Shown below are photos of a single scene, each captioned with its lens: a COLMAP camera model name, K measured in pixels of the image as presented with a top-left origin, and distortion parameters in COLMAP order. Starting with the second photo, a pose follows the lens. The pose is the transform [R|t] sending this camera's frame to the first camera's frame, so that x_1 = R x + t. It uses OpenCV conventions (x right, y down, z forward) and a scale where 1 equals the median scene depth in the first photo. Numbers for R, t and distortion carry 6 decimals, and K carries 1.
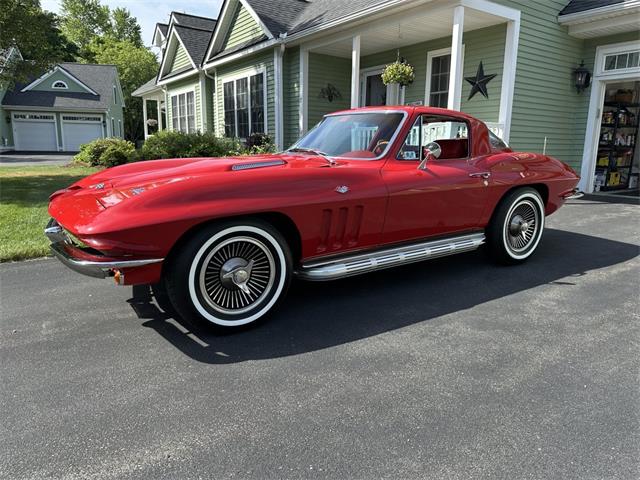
lens RADIAL K [[450.4, 0, 336.0], [0, 450.4, 239.8], [0, 0, 1]] dist [-0.007053, -0.009036]
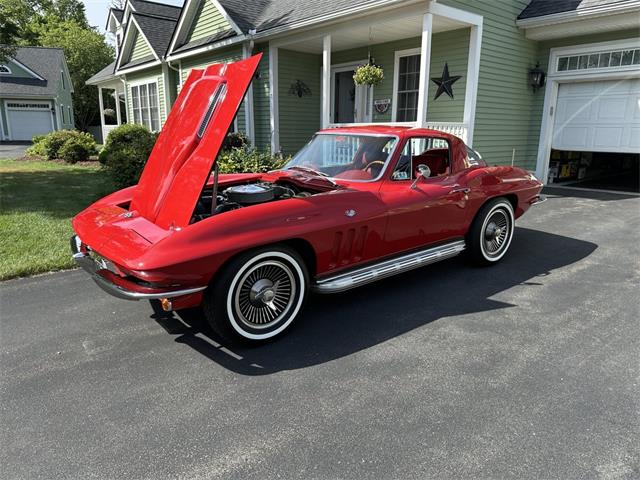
lens RADIAL K [[450.4, 0, 336.0], [0, 450.4, 239.8], [0, 0, 1]] dist [-0.007053, -0.009036]
pose [[0.995565, -0.024731, 0.090771, -0.088023], [0.021393, 0.999065, 0.037566, -0.061361], [-0.091615, -0.035457, 0.995163, -0.086159]]
